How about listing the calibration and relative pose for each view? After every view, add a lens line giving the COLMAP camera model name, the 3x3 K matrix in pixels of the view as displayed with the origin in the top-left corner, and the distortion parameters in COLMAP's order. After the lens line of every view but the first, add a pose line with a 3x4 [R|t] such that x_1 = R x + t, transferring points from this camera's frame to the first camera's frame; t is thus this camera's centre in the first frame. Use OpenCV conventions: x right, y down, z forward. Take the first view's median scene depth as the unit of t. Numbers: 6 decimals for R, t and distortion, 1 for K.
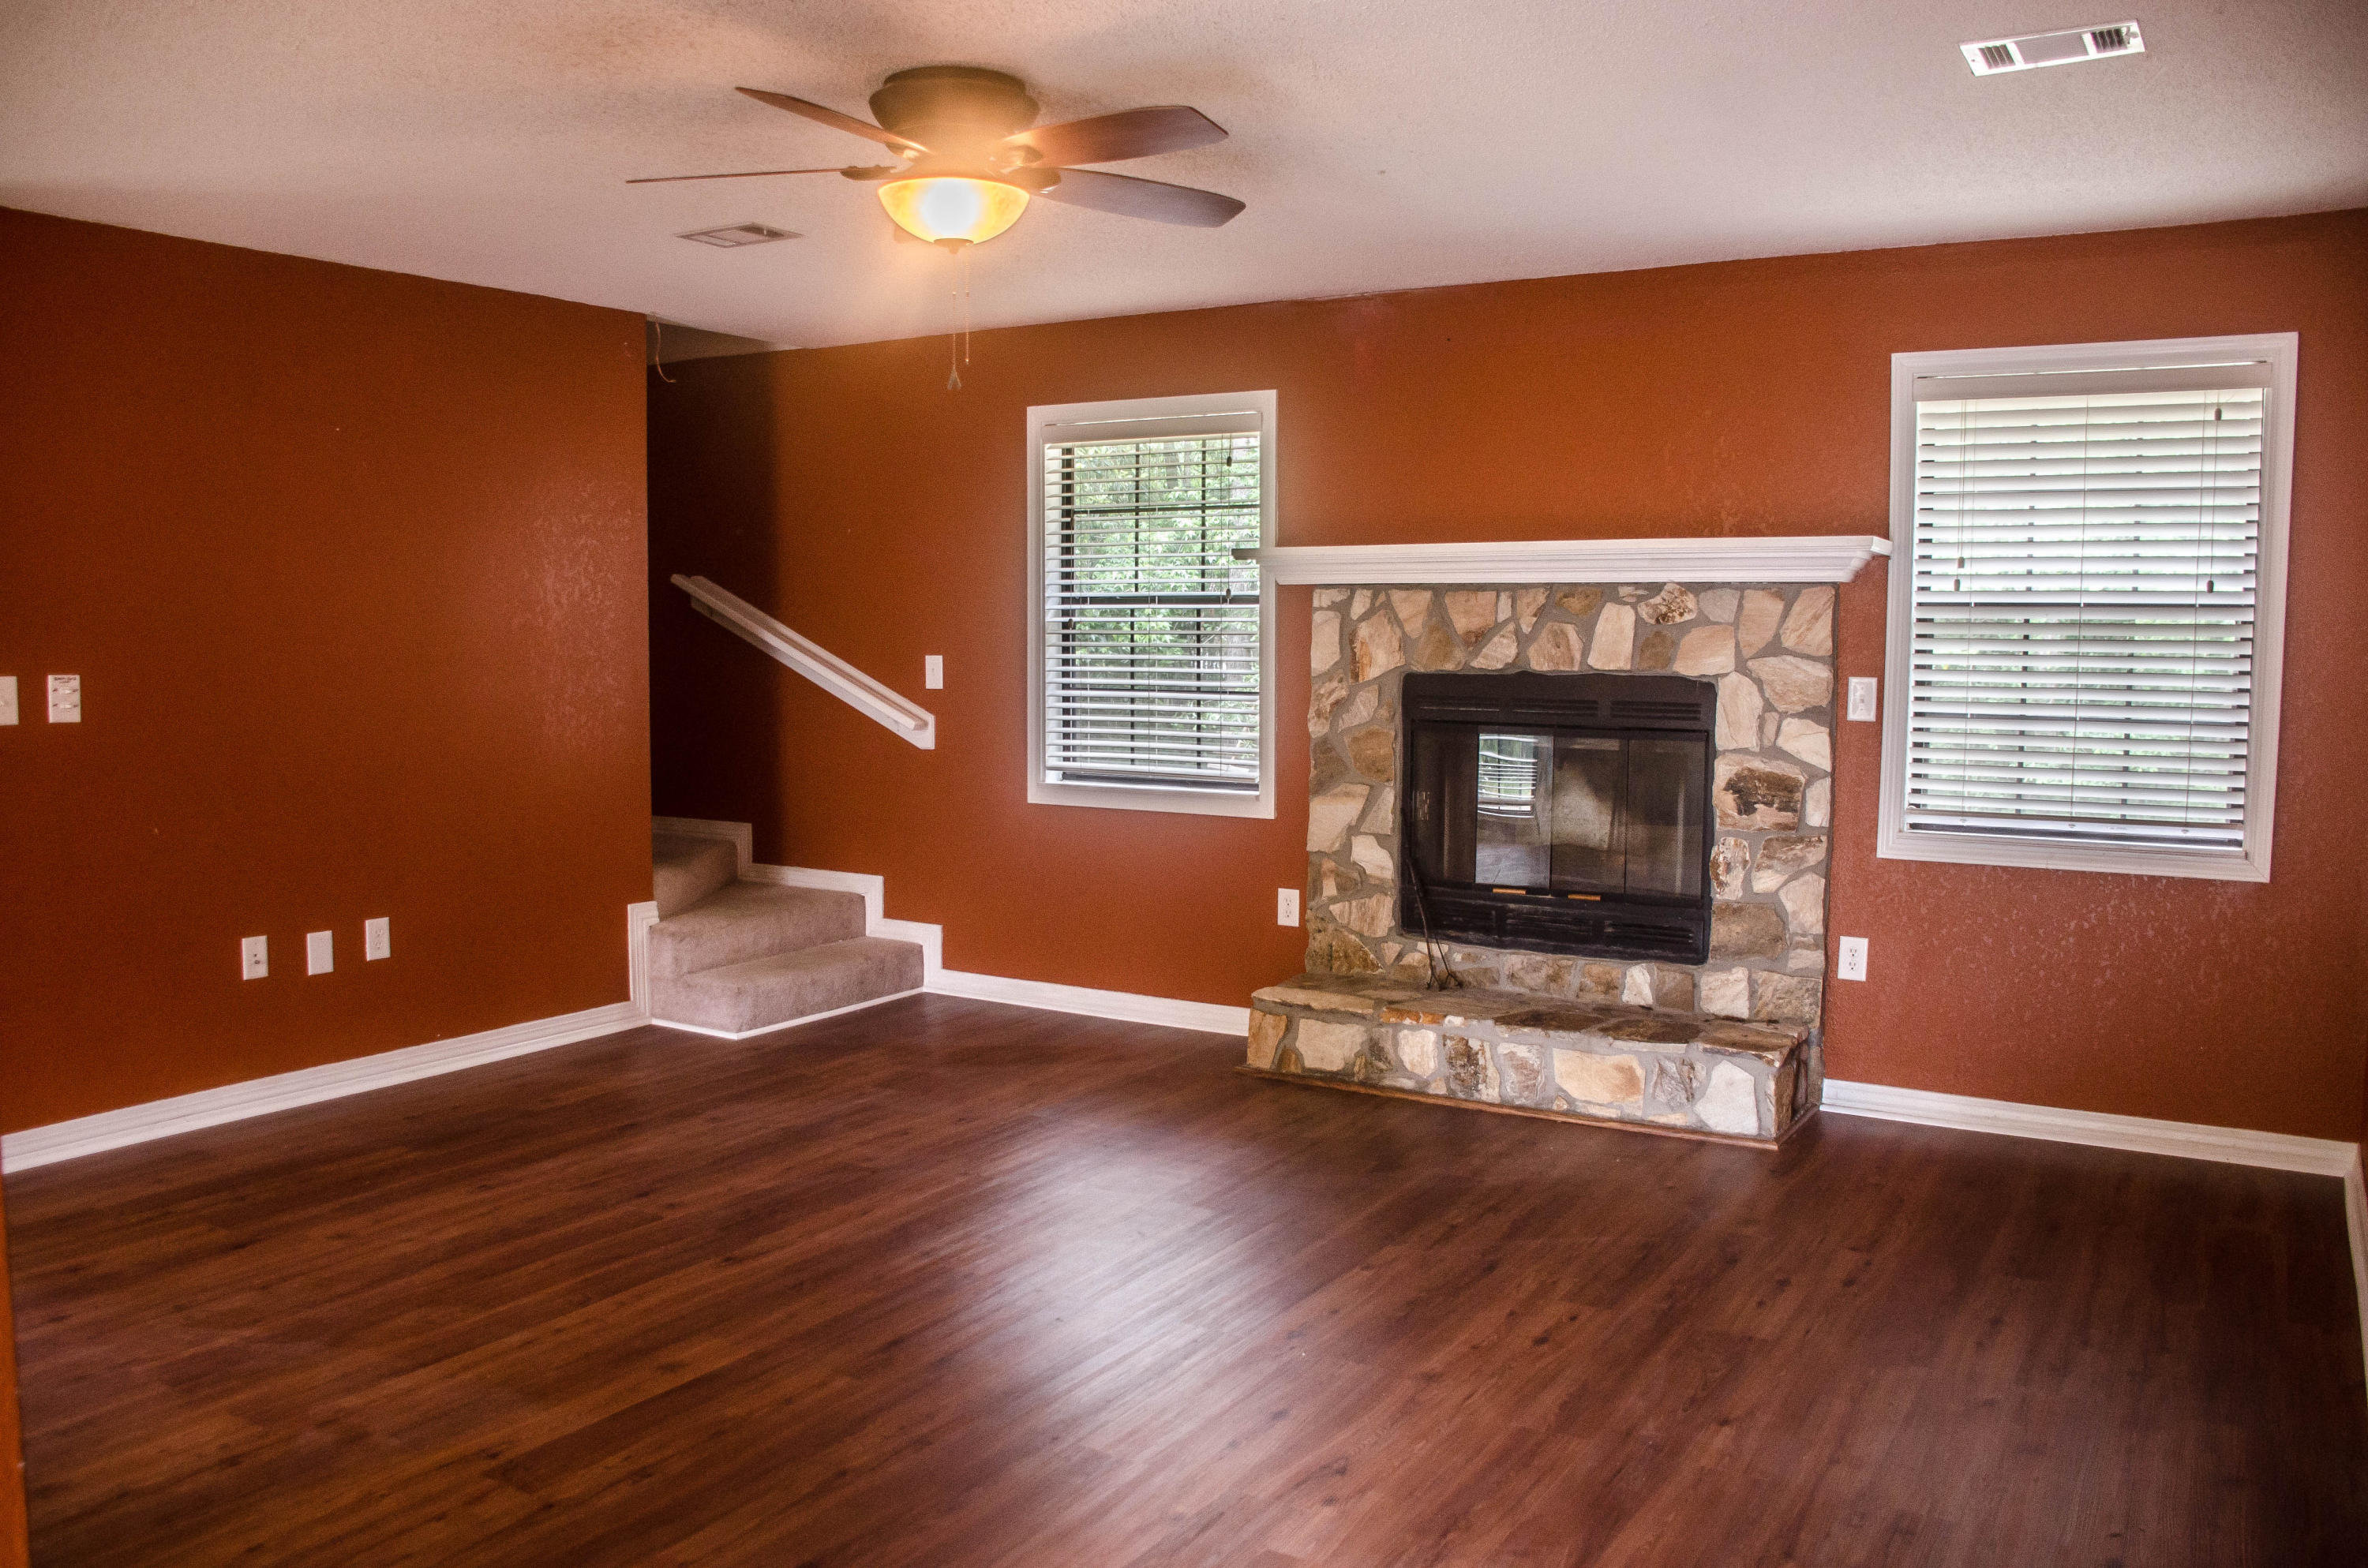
lens RADIAL K [[1872.4, 0, 1184.0], [0, 1872.4, 784.0], [0, 0, 1]] dist [-0.138497, 0.105652]
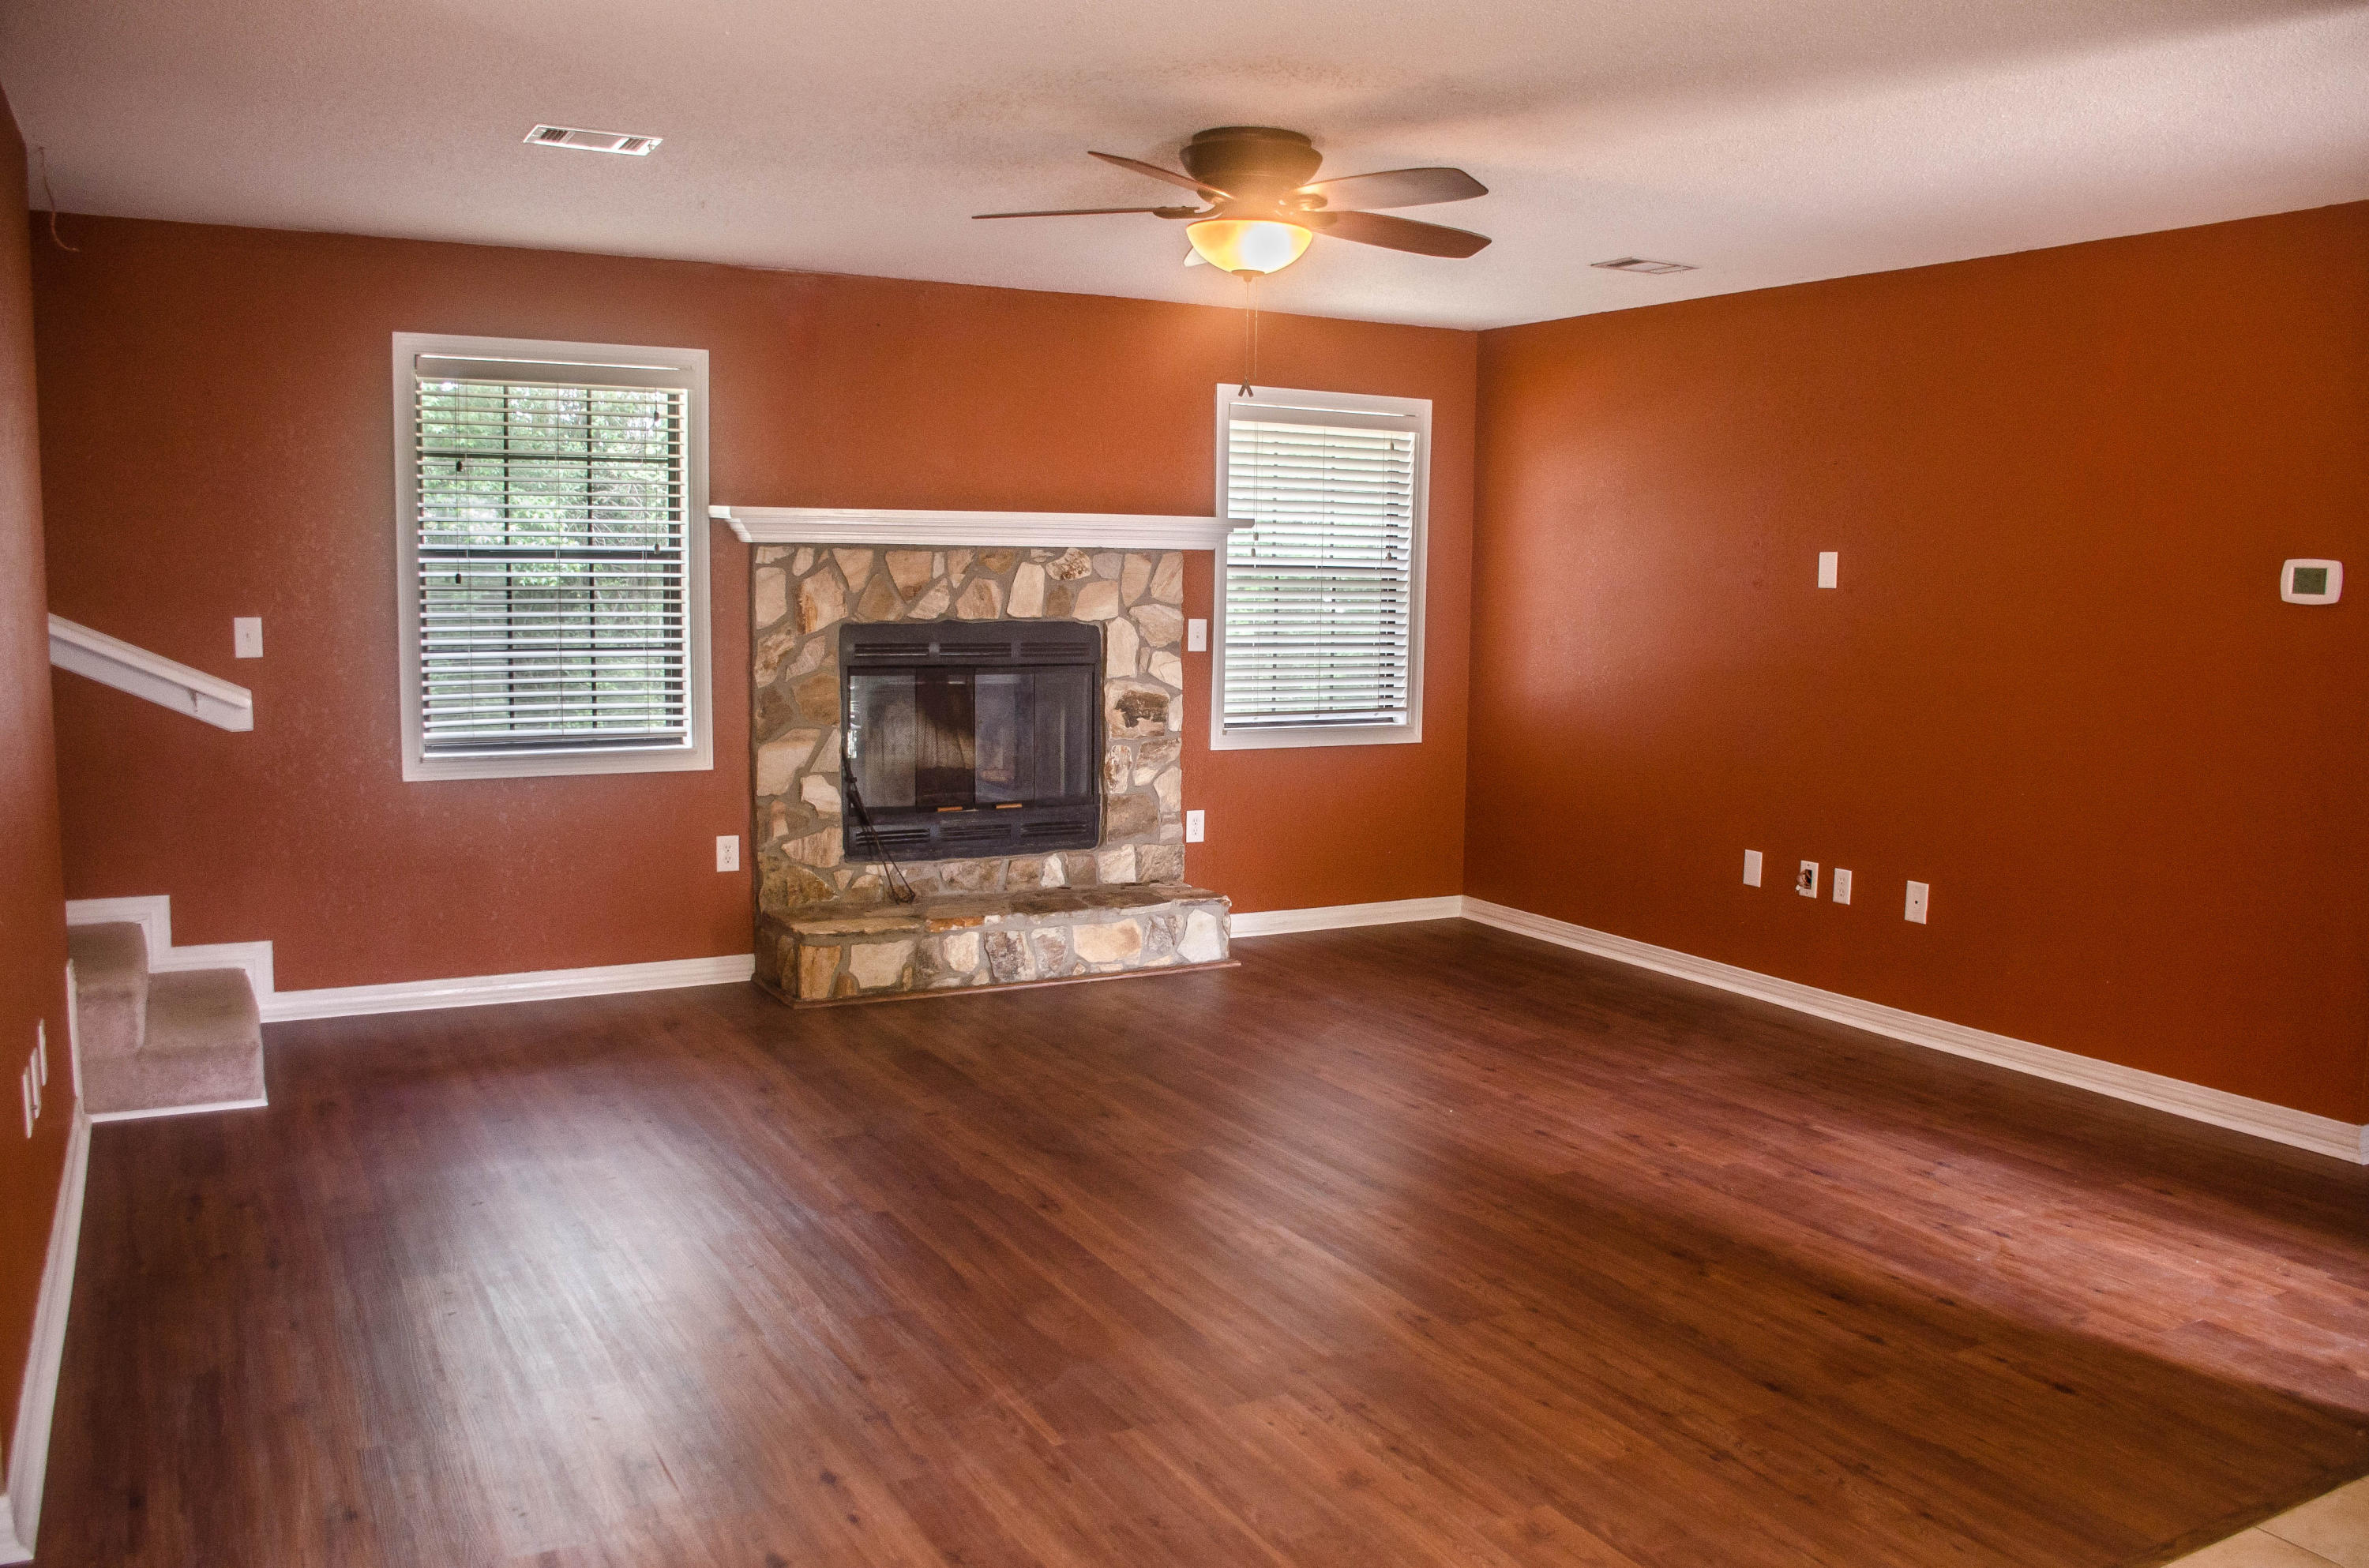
lens RADIAL K [[1873.2, 0, 1184.5], [0, 1873.2, 784.0], [0, 0, 1]] dist [-0.138497, 0.105652]
pose [[0.496499, -0.092085, 0.863139, -0.790032], [0.063450, 0.995547, 0.069713, -0.031574], [-0.865715, 0.020154, 0.500131, 0.298342]]
